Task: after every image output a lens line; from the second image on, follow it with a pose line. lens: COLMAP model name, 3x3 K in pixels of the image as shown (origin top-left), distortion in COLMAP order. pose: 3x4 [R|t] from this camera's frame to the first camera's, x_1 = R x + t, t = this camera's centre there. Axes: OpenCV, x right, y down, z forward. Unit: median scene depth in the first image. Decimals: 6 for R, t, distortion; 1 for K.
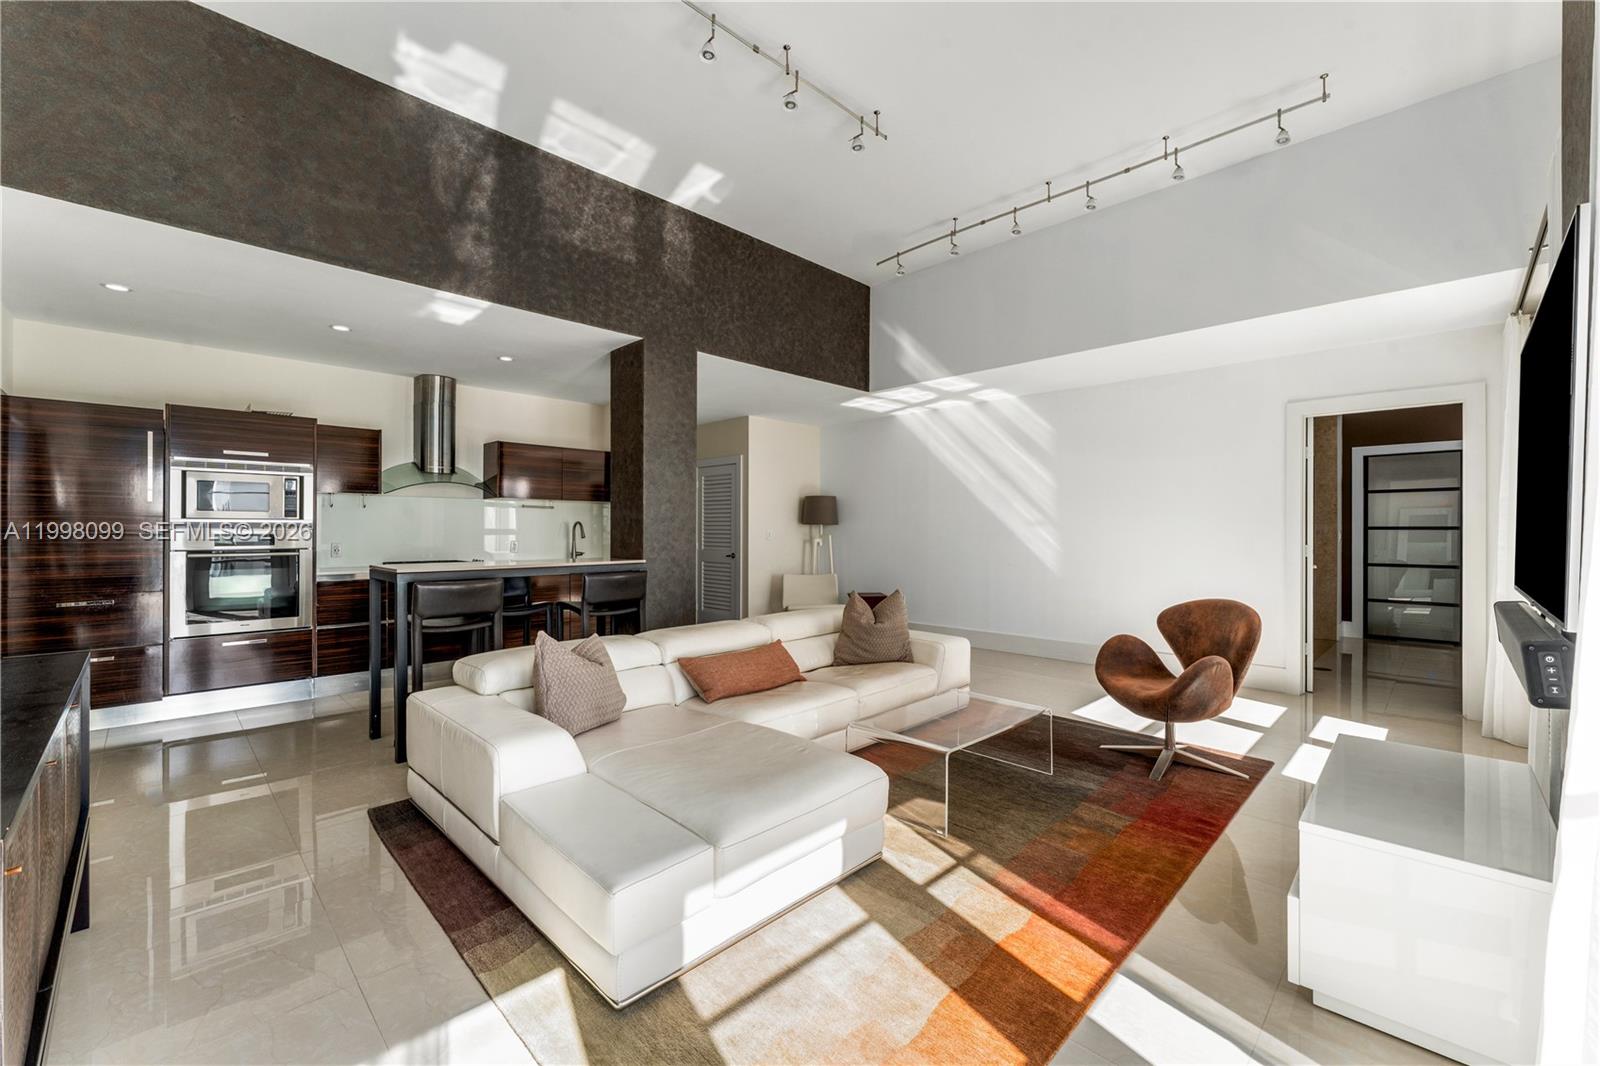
lens RADIAL K [[659.2, 0, 807.8], [0, 659.2, 530.1], [0, 0, 1]] dist [-0.002575, -0.000854]
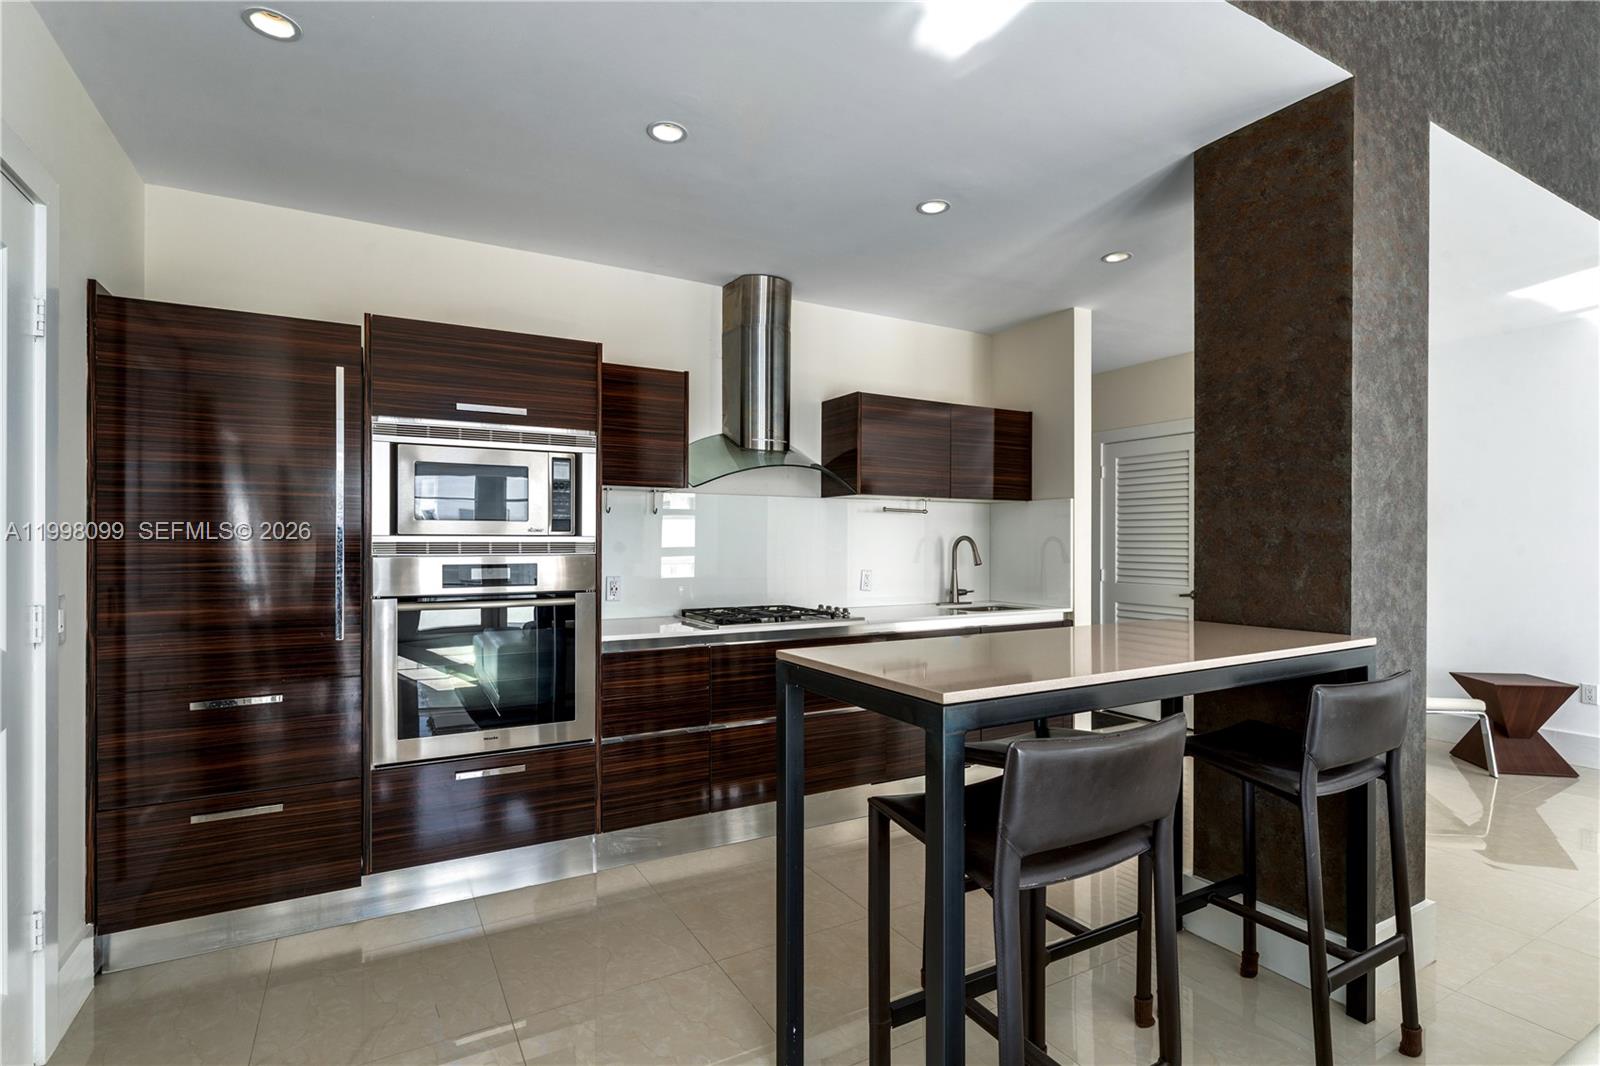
lens RADIAL K [[793.1, 0, 799.2], [0, 793.1, 542.4], [0, 0, 1]] dist [-0.001621, -0.000282]
pose [[0.963344, -0.000937, -0.268268, -0.428442], [0.000828, 1.000000, -0.000519, -0.010390], [0.268268, 0.000278, 0.963344, 0.437246]]
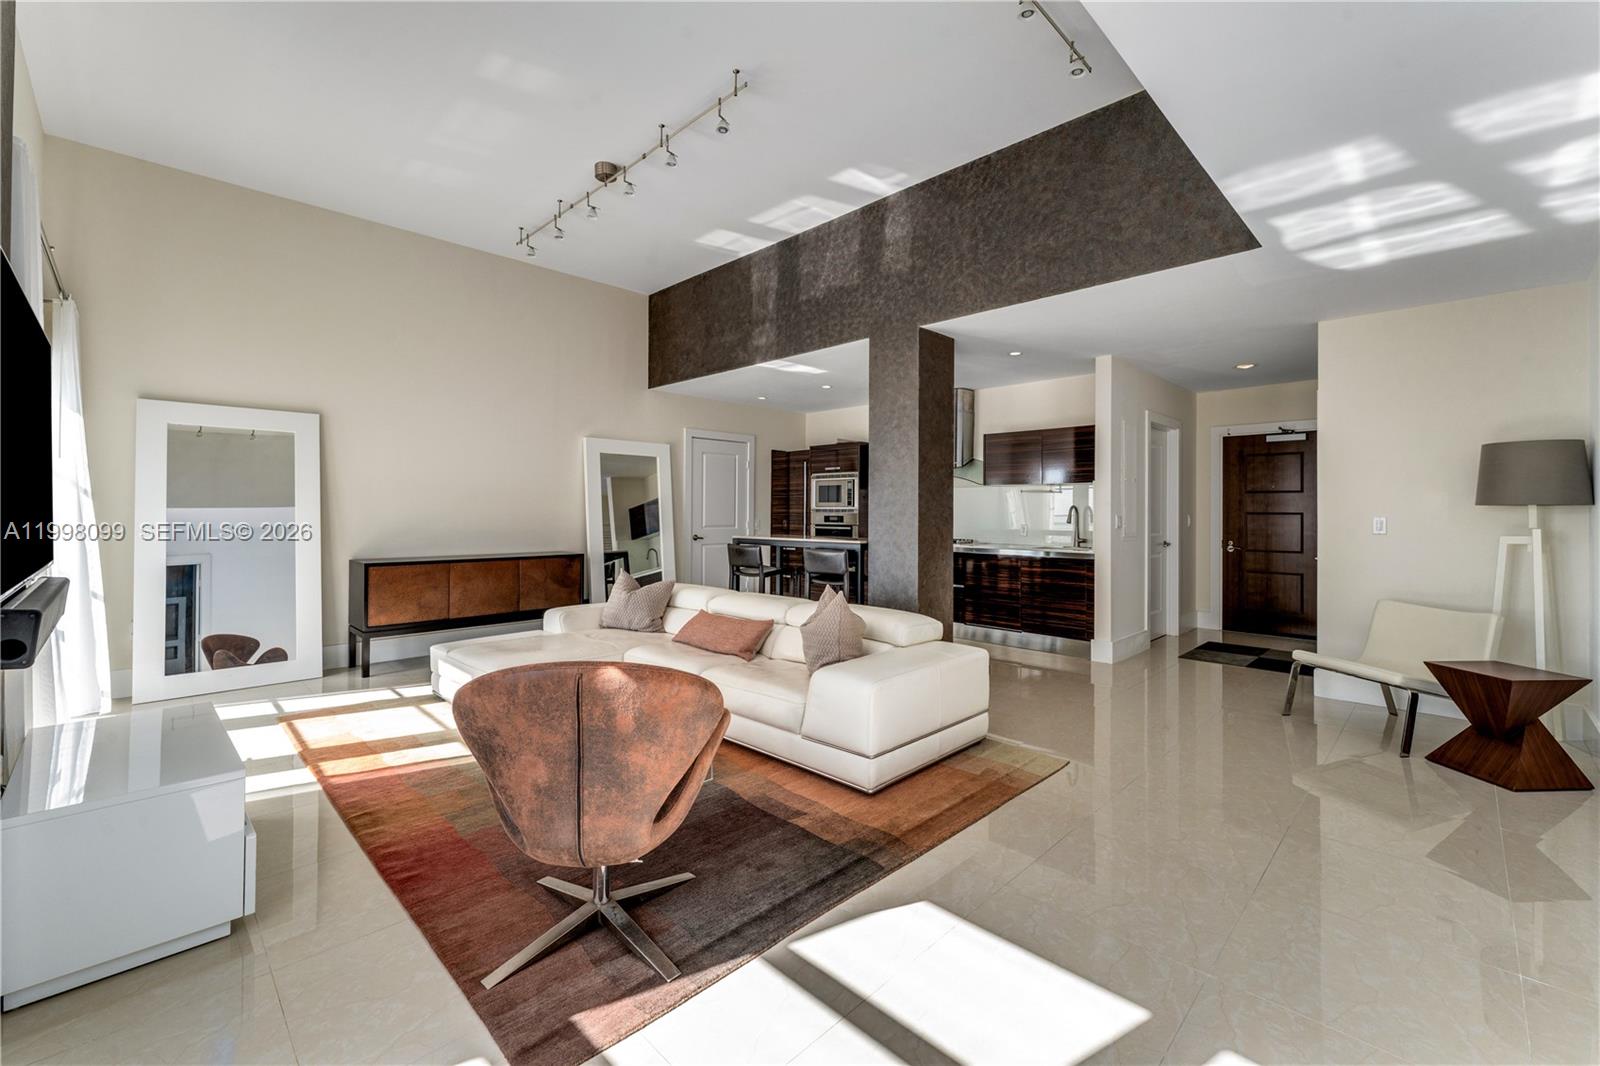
lens RADIAL K [[659.2, 0, 784.5], [0, 659.2, 506.7], [0, 0, 1]] dist [-0.002575, -0.000854]
pose [[-0.009790, -0.010170, -0.999900, 0.816546], [-0.003117, 0.999944, -0.010140, 0.000310], [0.999947, 0.003017, -0.009821, 0.845126]]
